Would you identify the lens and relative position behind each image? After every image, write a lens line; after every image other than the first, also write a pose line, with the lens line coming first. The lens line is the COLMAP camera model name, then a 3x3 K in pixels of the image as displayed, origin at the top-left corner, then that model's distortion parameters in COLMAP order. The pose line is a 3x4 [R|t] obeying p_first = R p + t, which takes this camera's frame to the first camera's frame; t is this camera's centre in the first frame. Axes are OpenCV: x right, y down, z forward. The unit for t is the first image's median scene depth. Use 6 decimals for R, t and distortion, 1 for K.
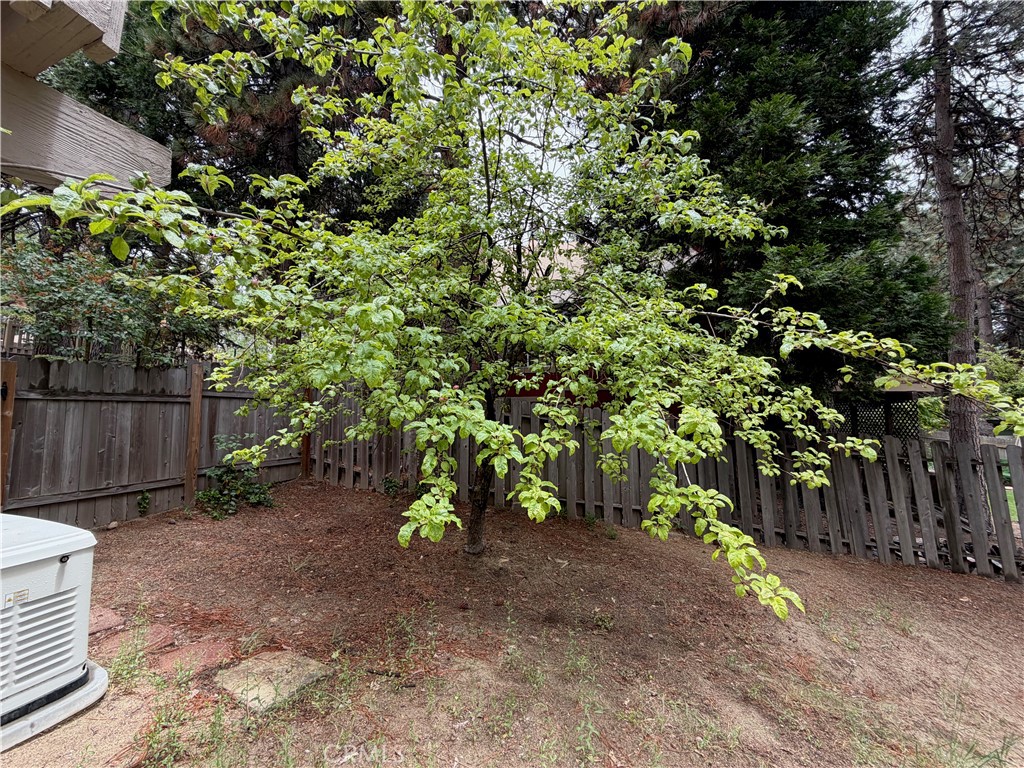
lens RADIAL K [[411.3, 0, 511.5], [0, 411.3, 384.3], [0, 0, 1]] dist [0.000174, -0.000293]
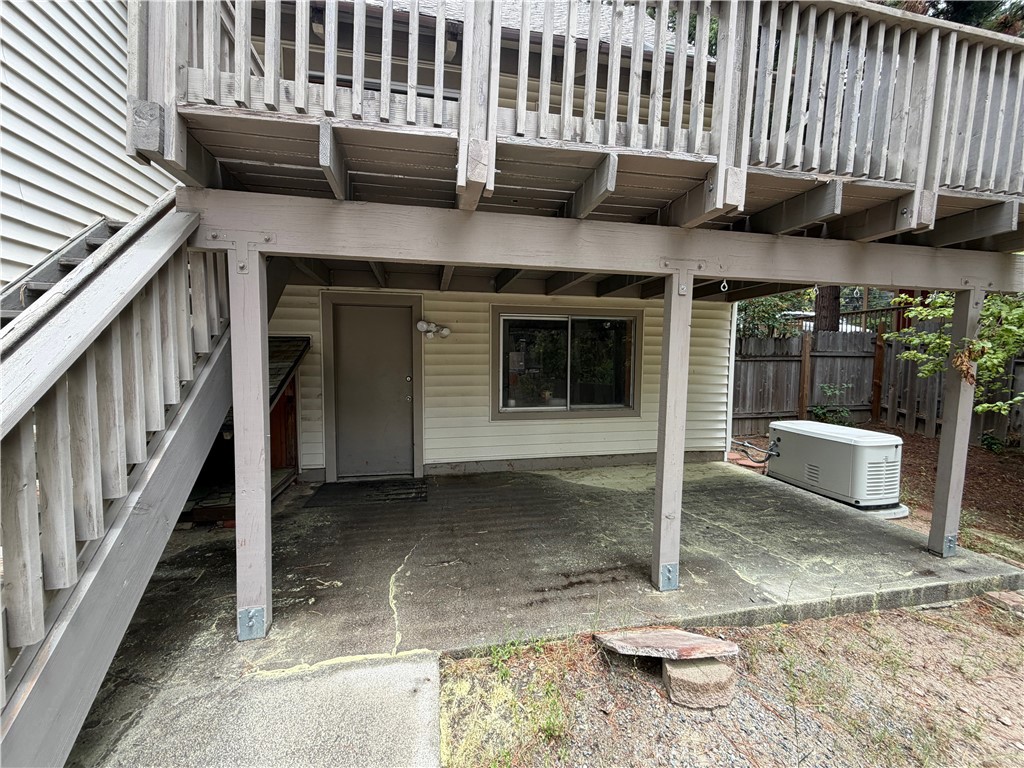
lens RADIAL K [[411.3, 0, 508.6], [0, 411.3, 388.2], [0, 0, 1]] dist [0.000174, -0.000293]
pose [[0.558288, 0.067210, -0.826920, -0.182347], [0.055891, 0.991402, 0.118313, -0.095840], [0.827762, -0.112270, 0.549732, -0.711067]]
